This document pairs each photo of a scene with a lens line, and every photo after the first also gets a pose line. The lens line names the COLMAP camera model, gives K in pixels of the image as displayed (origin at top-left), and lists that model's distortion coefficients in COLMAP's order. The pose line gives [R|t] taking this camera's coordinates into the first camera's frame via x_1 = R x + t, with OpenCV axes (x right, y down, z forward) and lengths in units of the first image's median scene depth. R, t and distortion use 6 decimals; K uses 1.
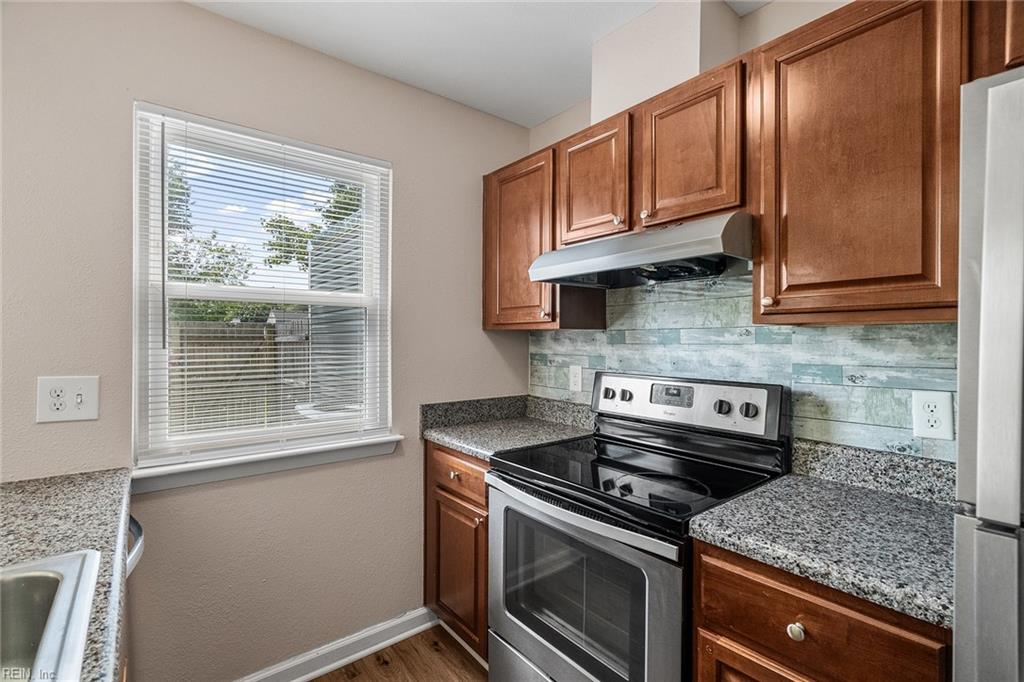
lens RADIAL K [[463.4, 0, 512.0], [0, 463.4, 341.0], [0, 0, 1]] dist [-0.003113, 0.000443]
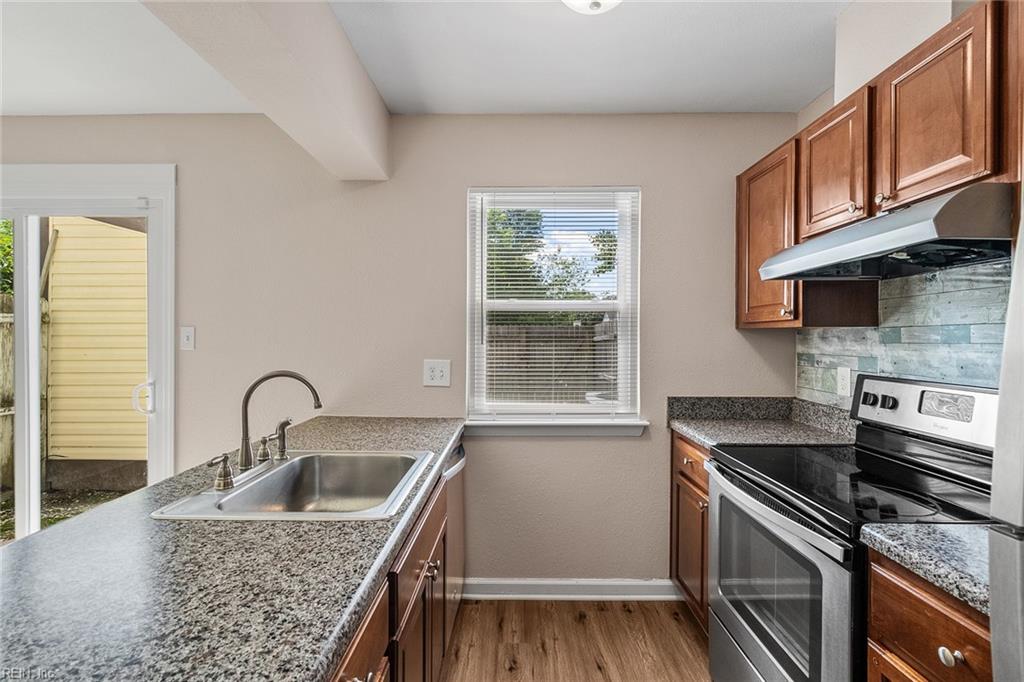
lens RADIAL K [[463.4, 0, 512.0], [0, 463.4, 341.0], [0, 0, 1]] dist [-0.003113, 0.000443]
pose [[0.781523, 0.002919, -0.623870, 0.233003], [-0.001918, 0.999996, 0.002277, 0.001713], [0.623874, -0.000583, 0.781525, -0.115814]]
